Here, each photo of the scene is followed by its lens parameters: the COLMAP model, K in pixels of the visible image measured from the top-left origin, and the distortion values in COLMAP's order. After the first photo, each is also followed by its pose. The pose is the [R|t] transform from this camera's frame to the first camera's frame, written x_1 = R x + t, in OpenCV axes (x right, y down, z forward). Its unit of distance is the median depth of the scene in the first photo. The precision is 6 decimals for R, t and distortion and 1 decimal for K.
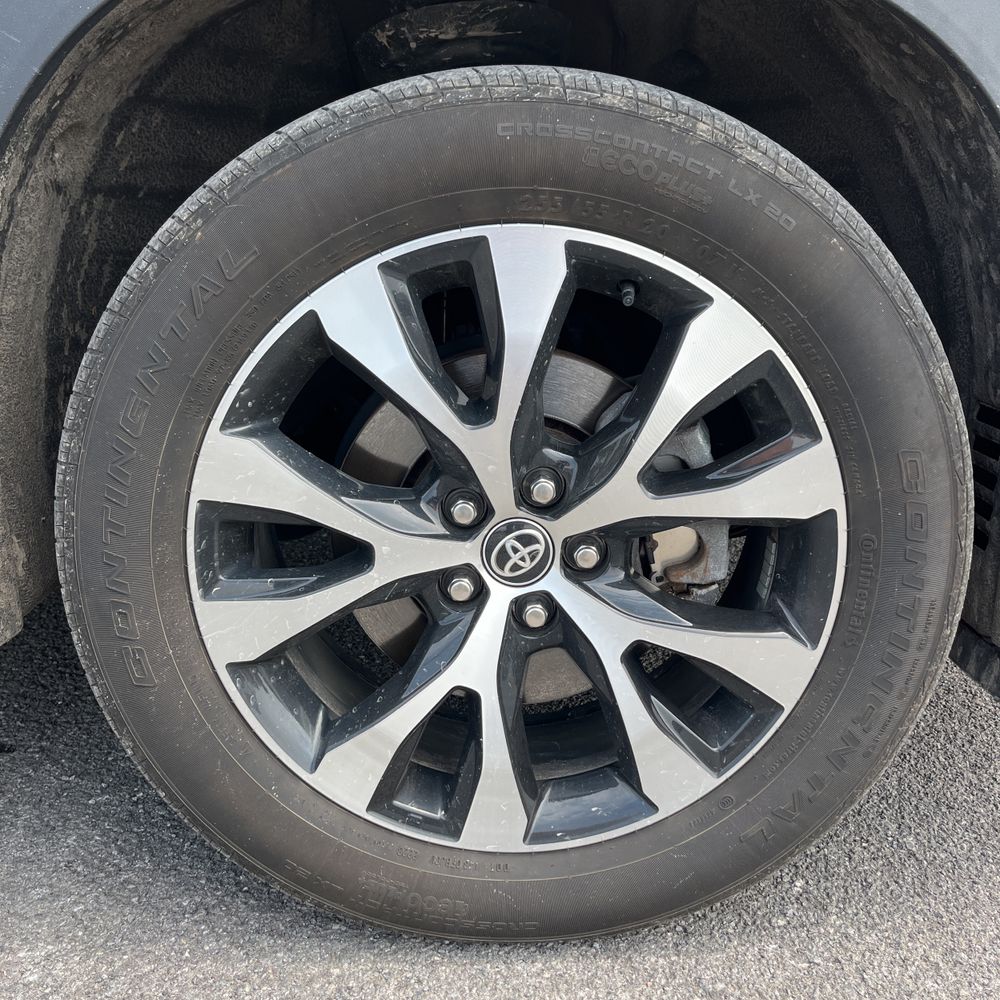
lens RADIAL K [[1017.1, 0, 503.2], [0, 1017.1, 504.1], [0, 0, 1]] dist [0.029896, 0.000000]
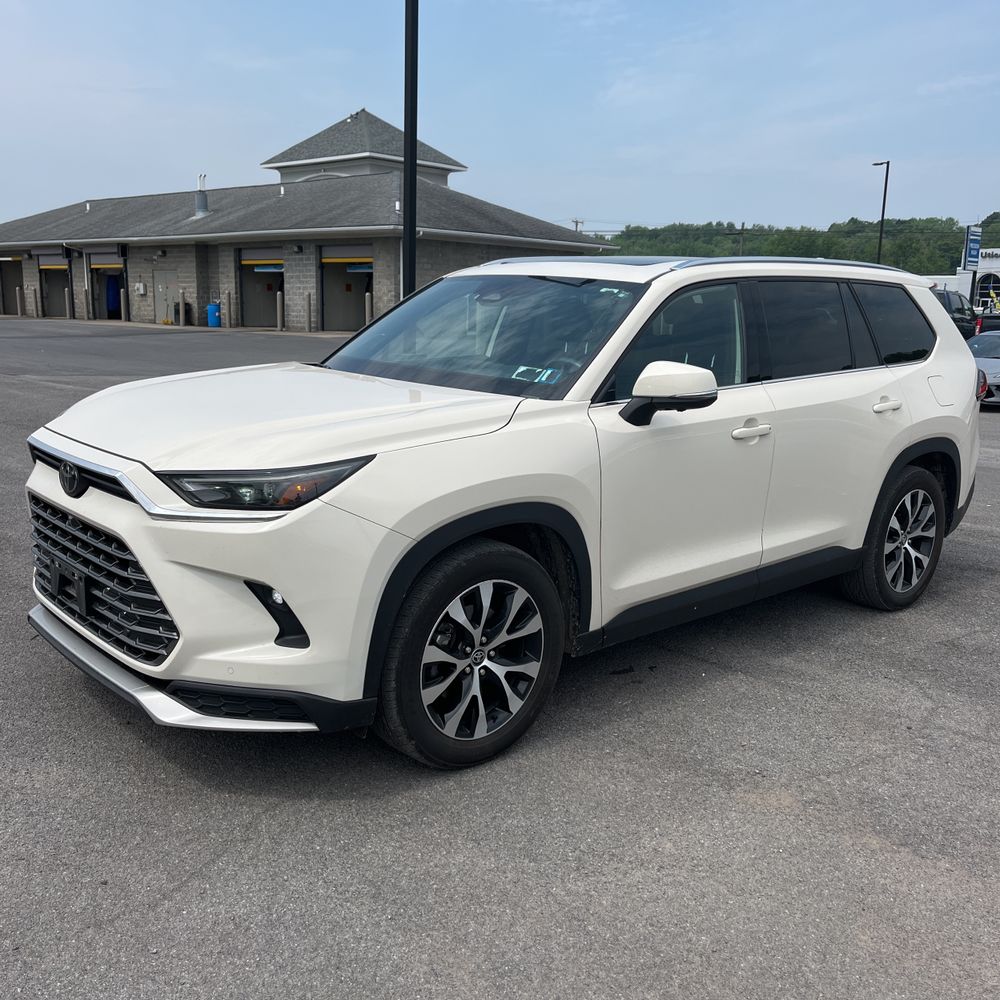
lens RADIAL K [[1017.1, 0, 500.6], [0, 1017.1, 495.7], [0, 0, 1]] dist [0.029896, 0.000000]
pose [[0.749954, -0.145682, 0.645248, -2.387265], [0.184822, 0.982747, 0.007067, -0.581979], [-0.635145, 0.113956, 0.763940, -2.137898]]
